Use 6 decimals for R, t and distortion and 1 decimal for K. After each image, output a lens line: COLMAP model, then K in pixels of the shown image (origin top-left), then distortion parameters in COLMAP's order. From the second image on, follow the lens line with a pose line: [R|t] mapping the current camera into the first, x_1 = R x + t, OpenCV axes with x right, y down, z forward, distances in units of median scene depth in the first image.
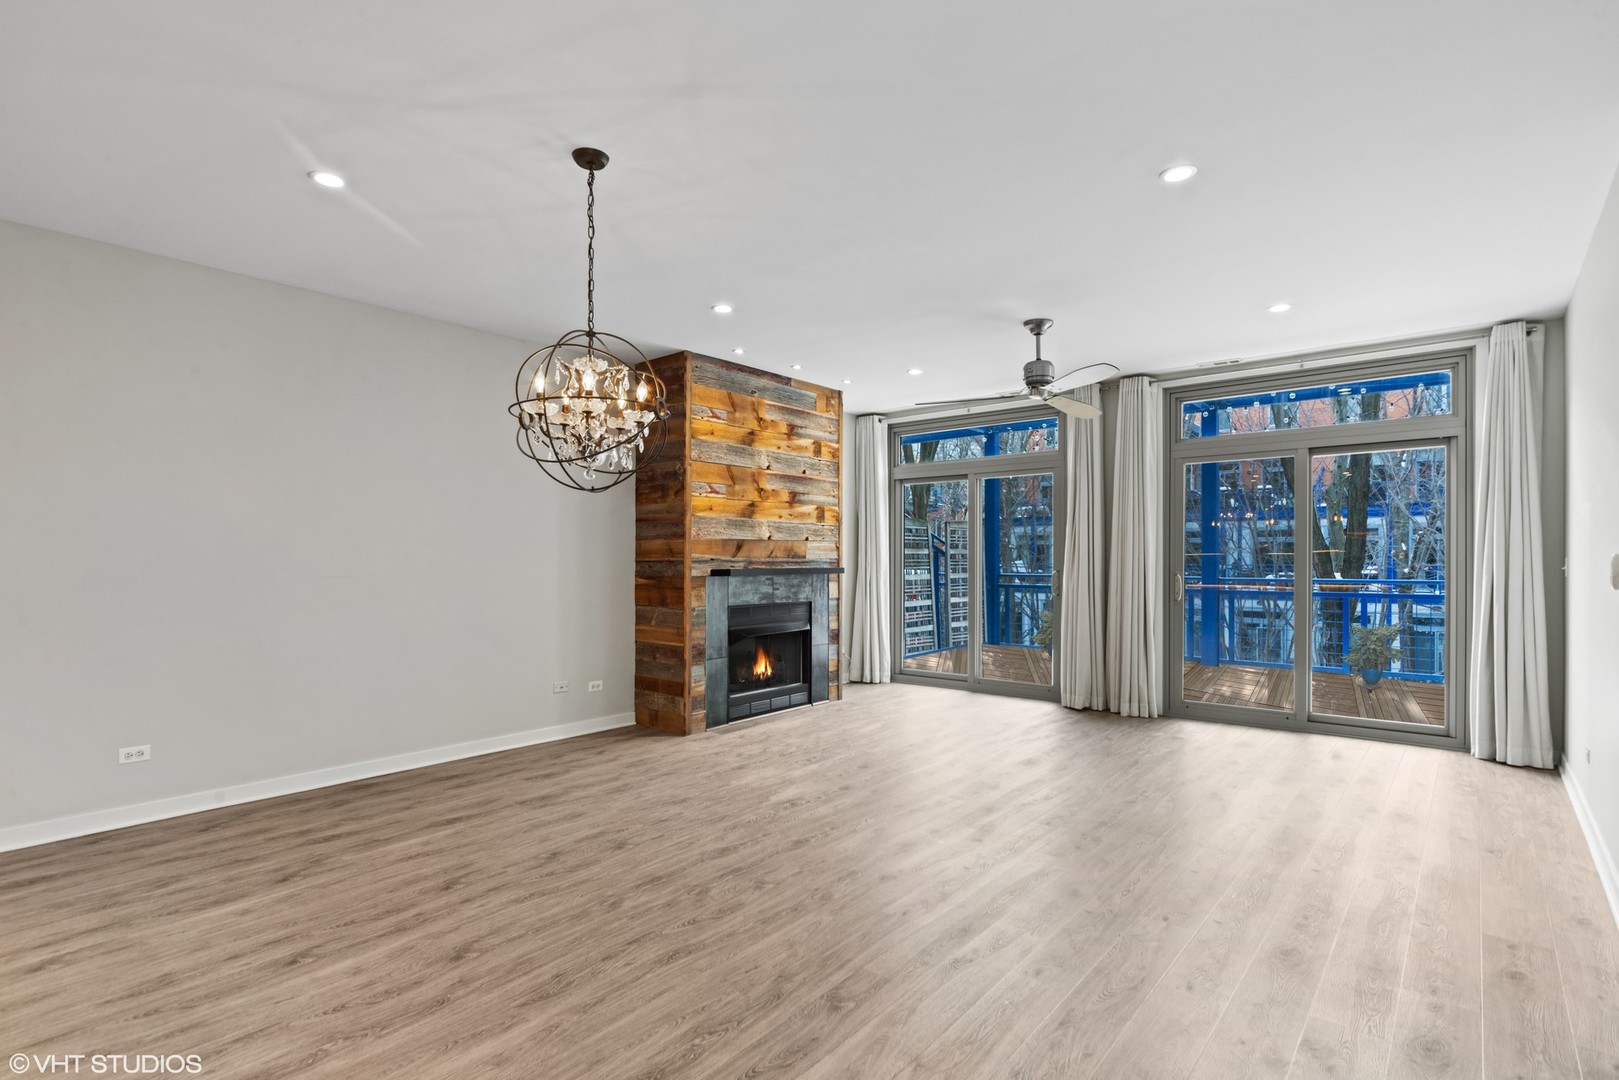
lens RADIAL K [[774.5, 0, 801.2], [0, 774.5, 561.2], [0, 0, 1]] dist [-0.000285, -0.000299]
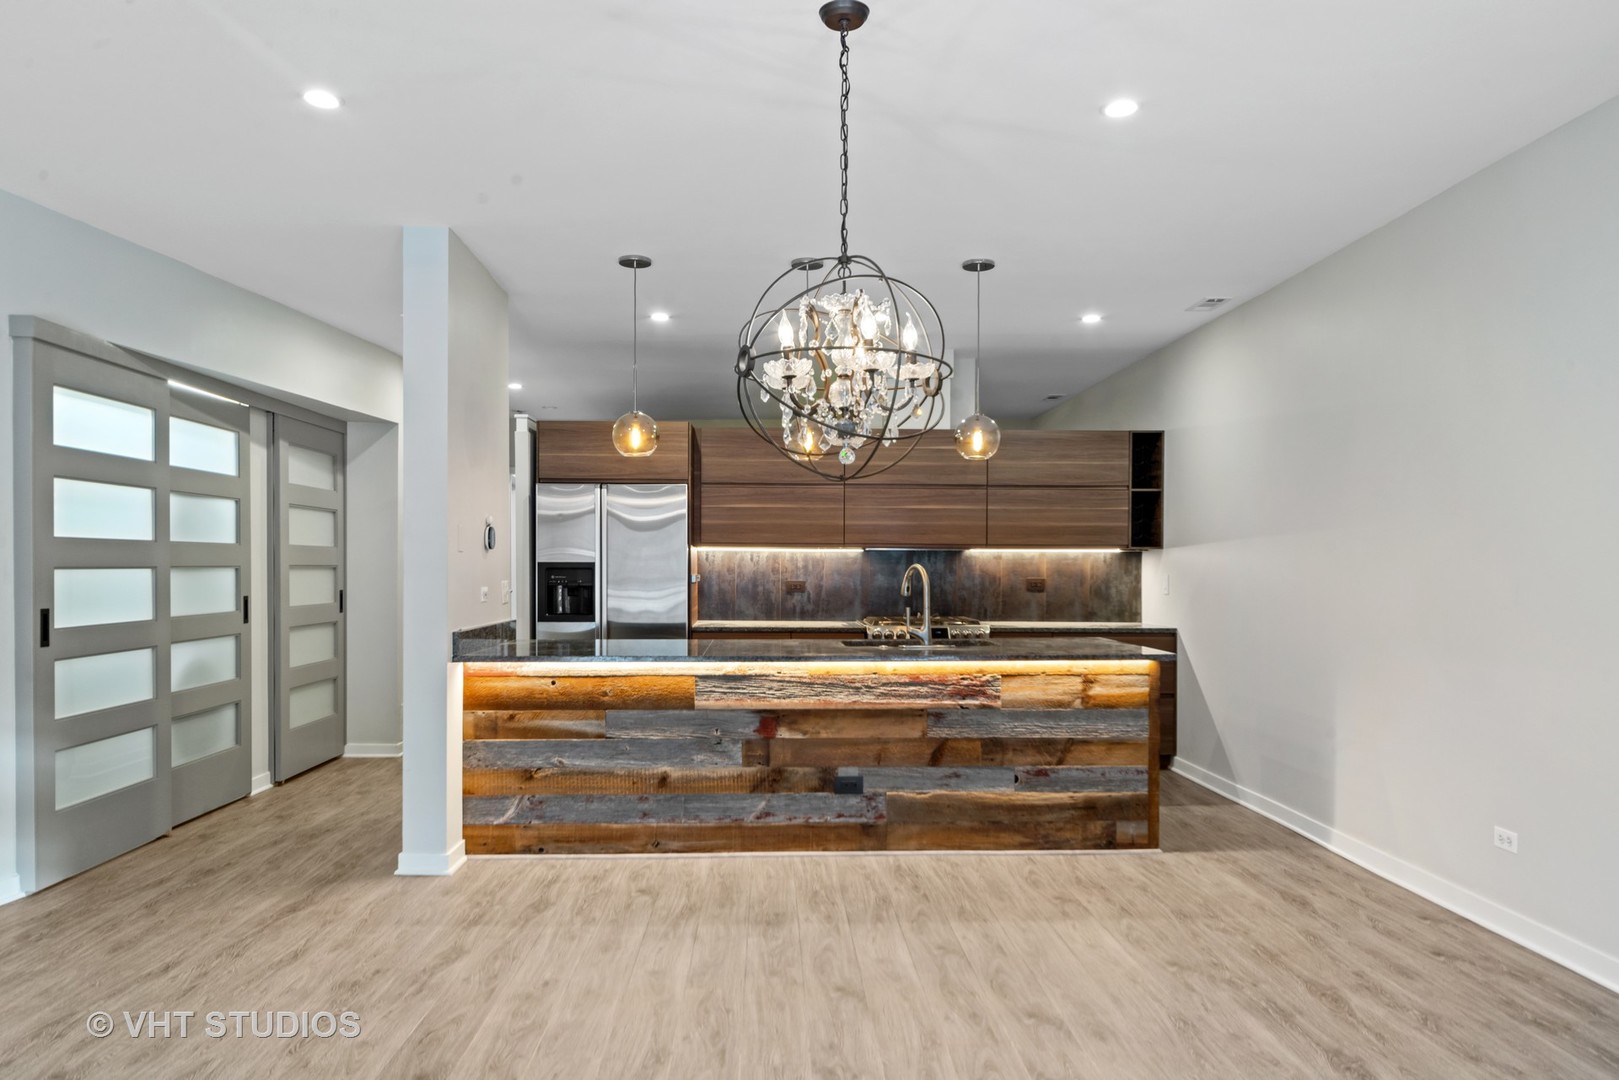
lens RADIAL K [[1061.3, 0, 805.9], [0, 1061.3, 575.1], [0, 0, 1]] dist [0.001016, 0.005748]
pose [[-0.729113, 0.002270, -0.684389, 0.213258], [-0.005440, 0.999944, 0.009113, -0.006579], [0.684371, 0.010367, -0.729060, 0.838710]]
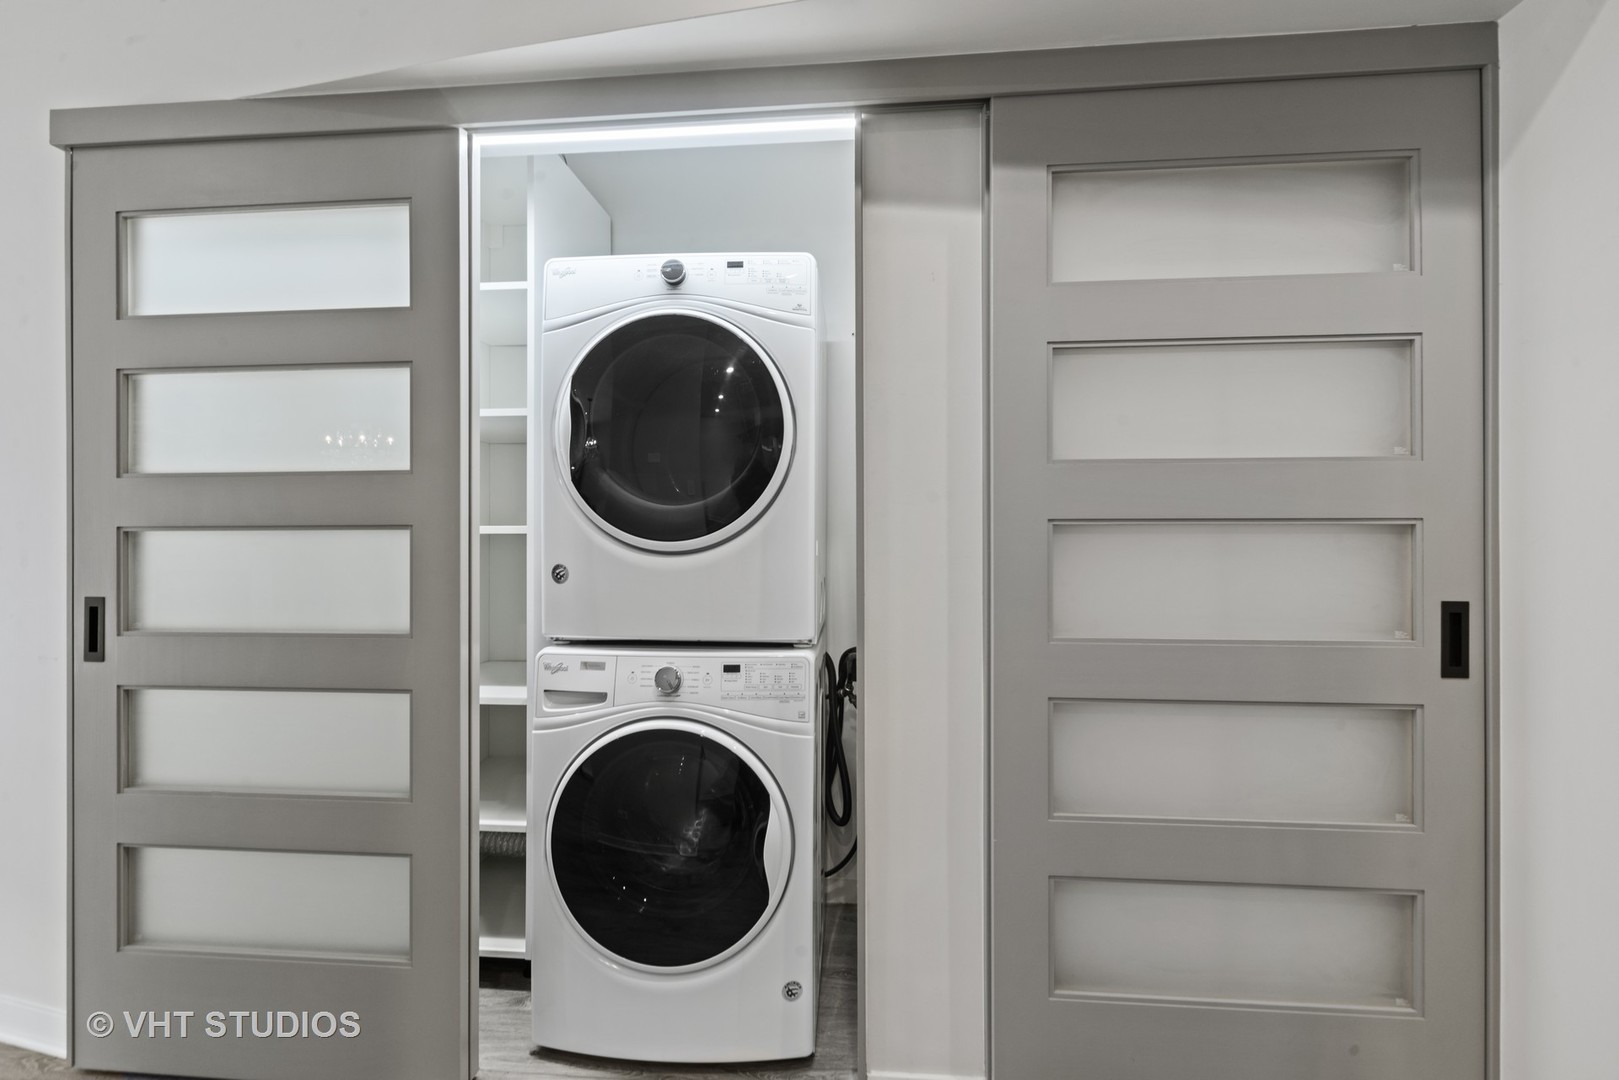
lens RADIAL K [[743.3, 0, 809.9], [0, 743.3, 539.9], [0, 0, 1]] dist [0.000941, 0.000000]
pose [[-0.582586, 0.003679, 0.812761, -0.323159], [0.000330, 0.999991, -0.004290, 0.005013], [-0.812769, -0.002231, -0.582582, -0.119400]]
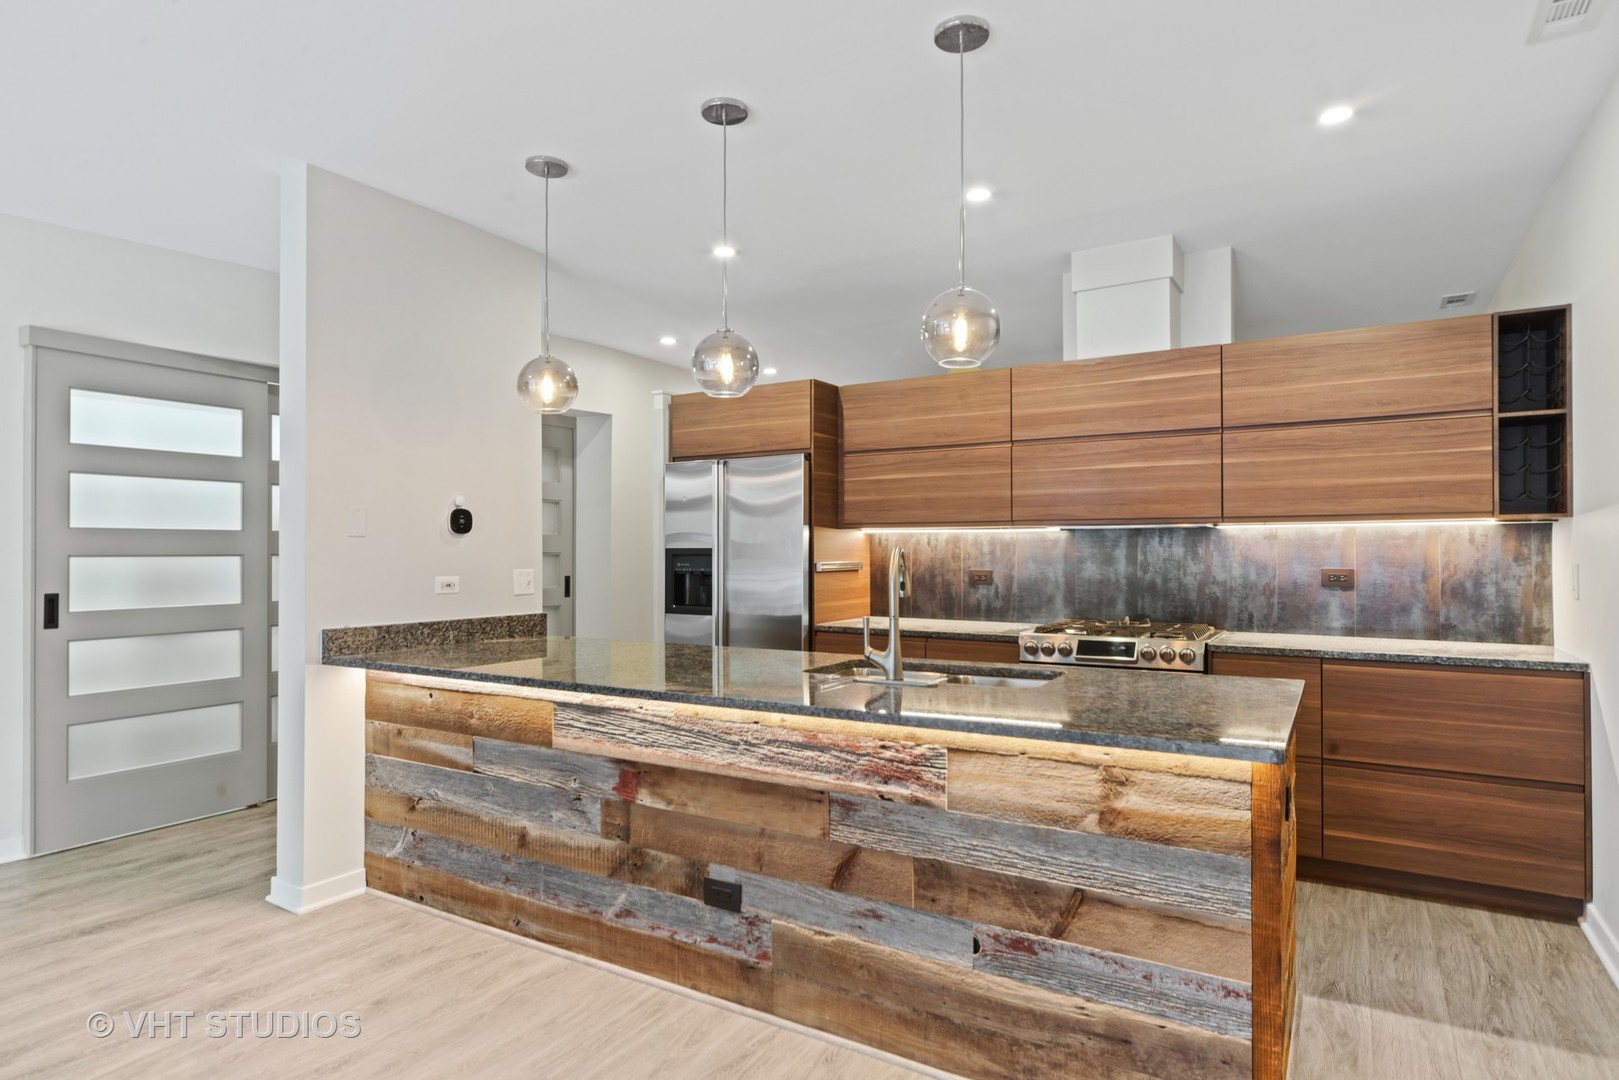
lens RADIAL K [[891.2, 0, 816.7], [0, 891.2, 546.4], [0, 0, 1]] dist [0.003038, -0.002111]
pose [[-0.984328, -0.001385, -0.176341, -0.354581], [-0.000512, 0.999987, -0.005001, -0.006010], [0.176346, -0.004832, -0.984316, 0.702094]]
